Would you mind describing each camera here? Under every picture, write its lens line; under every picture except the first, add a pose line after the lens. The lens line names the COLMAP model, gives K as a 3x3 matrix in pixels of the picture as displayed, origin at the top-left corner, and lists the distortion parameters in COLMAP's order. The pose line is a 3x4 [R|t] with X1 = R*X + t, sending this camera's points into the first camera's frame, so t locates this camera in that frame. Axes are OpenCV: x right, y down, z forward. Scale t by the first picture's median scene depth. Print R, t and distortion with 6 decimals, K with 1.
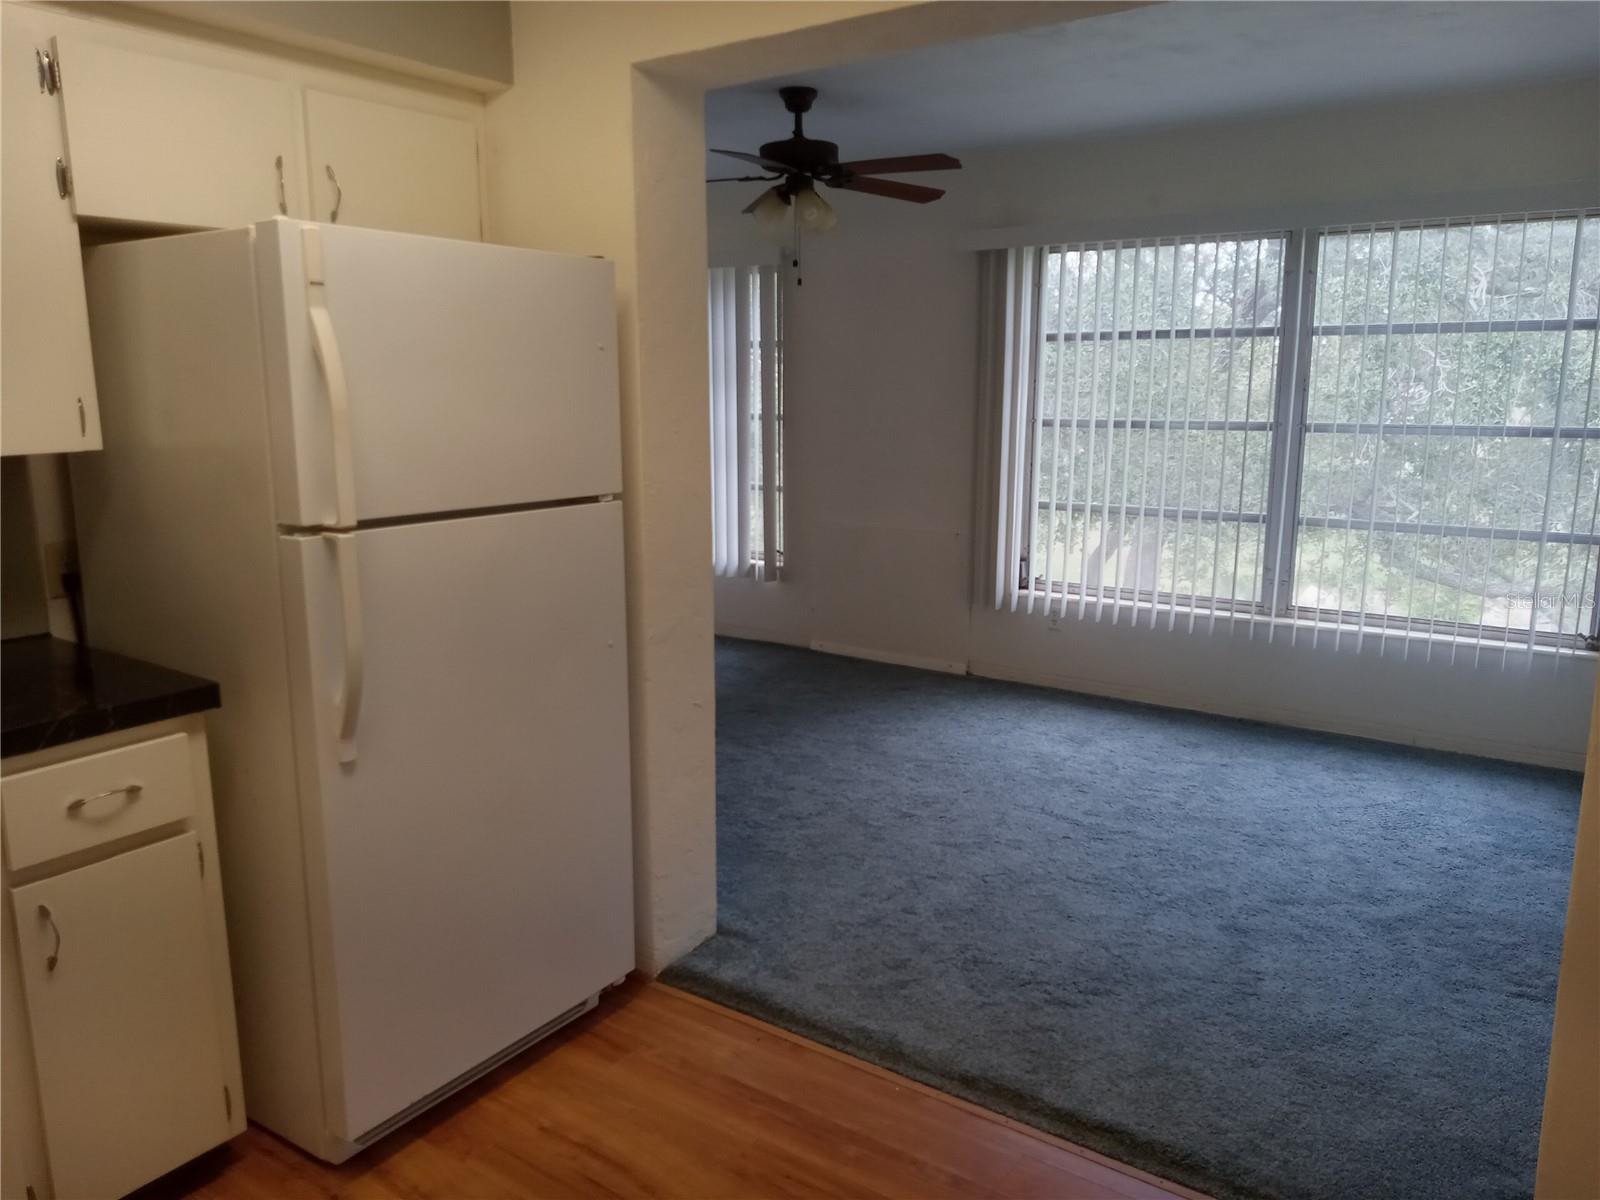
lens RADIAL K [[1076.3, 0, 808.0], [0, 1076.3, 585.0], [0, 0, 1]] dist [0.026062, -0.023215]
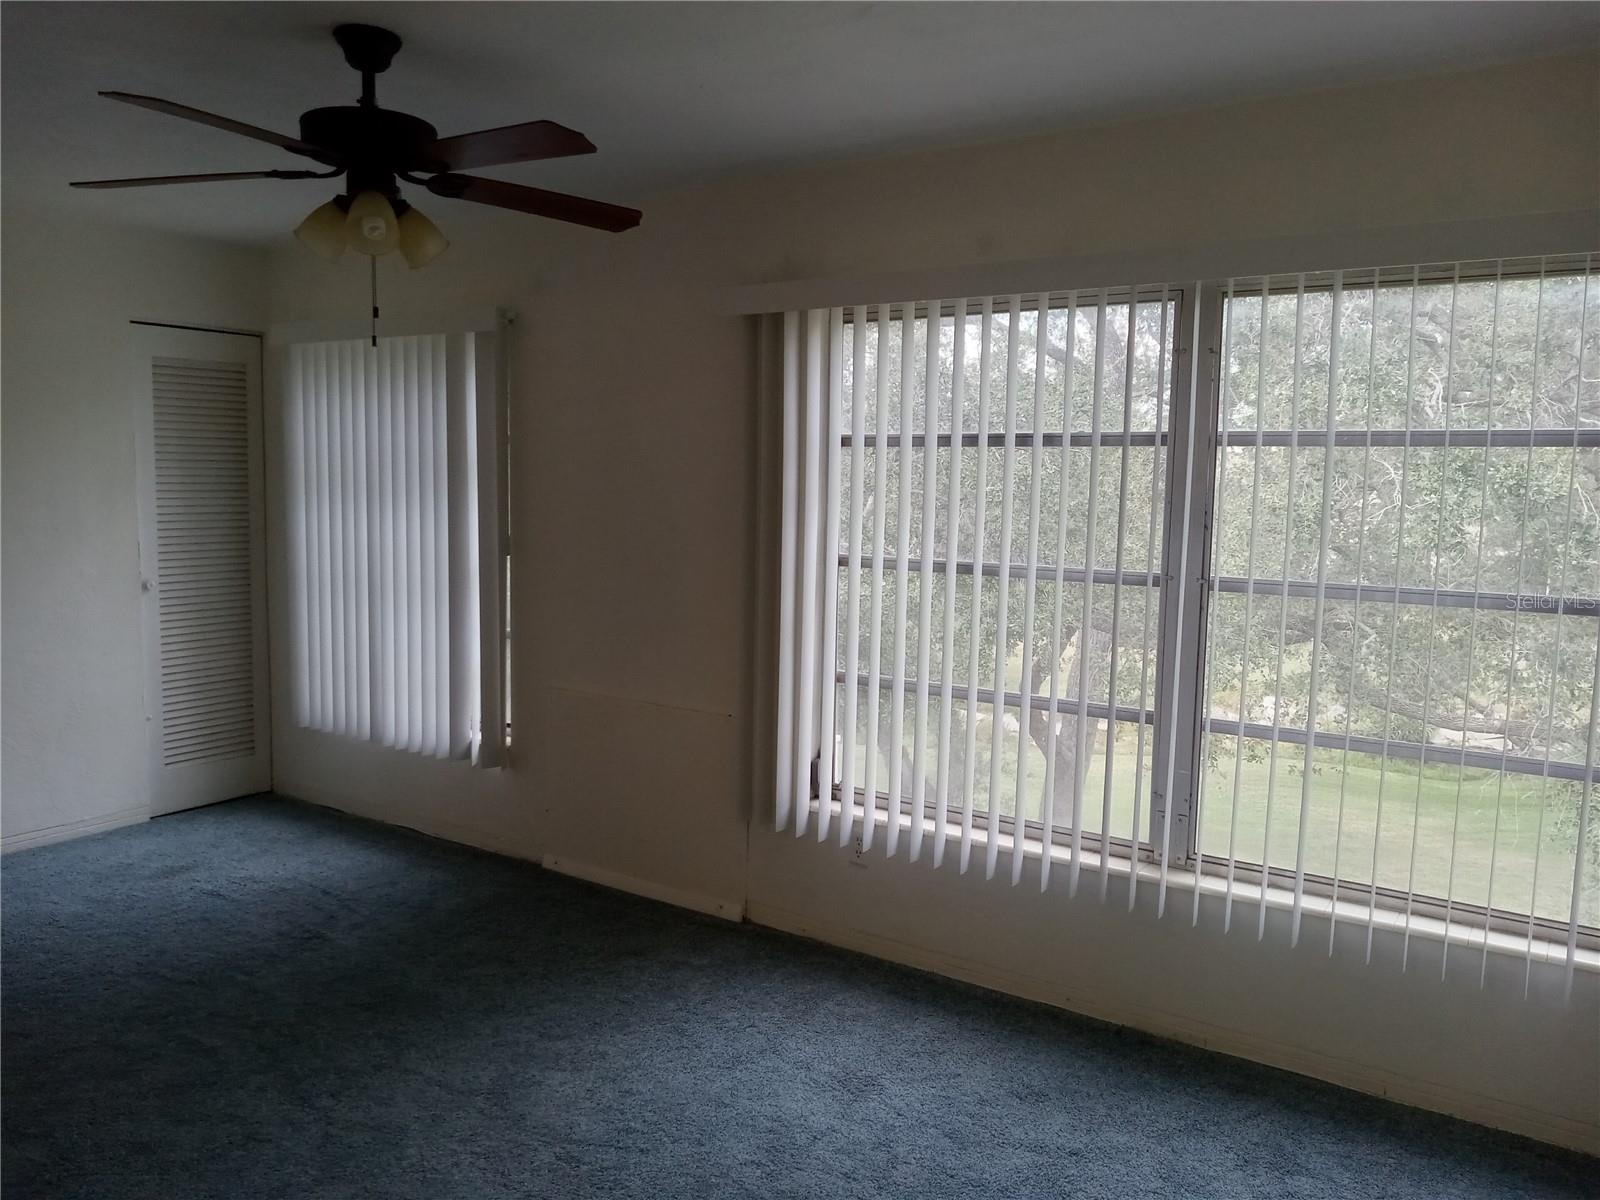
lens RADIAL K [[1076.3, 0, 806.6], [0, 1076.3, 602.7], [0, 0, 1]] dist [0.026062, -0.023215]
pose [[0.999415, 0.013104, 0.031590, 0.192065], [-0.010872, 0.997501, -0.069813, -0.083934], [-0.032426, 0.069429, 0.997060, 0.348392]]
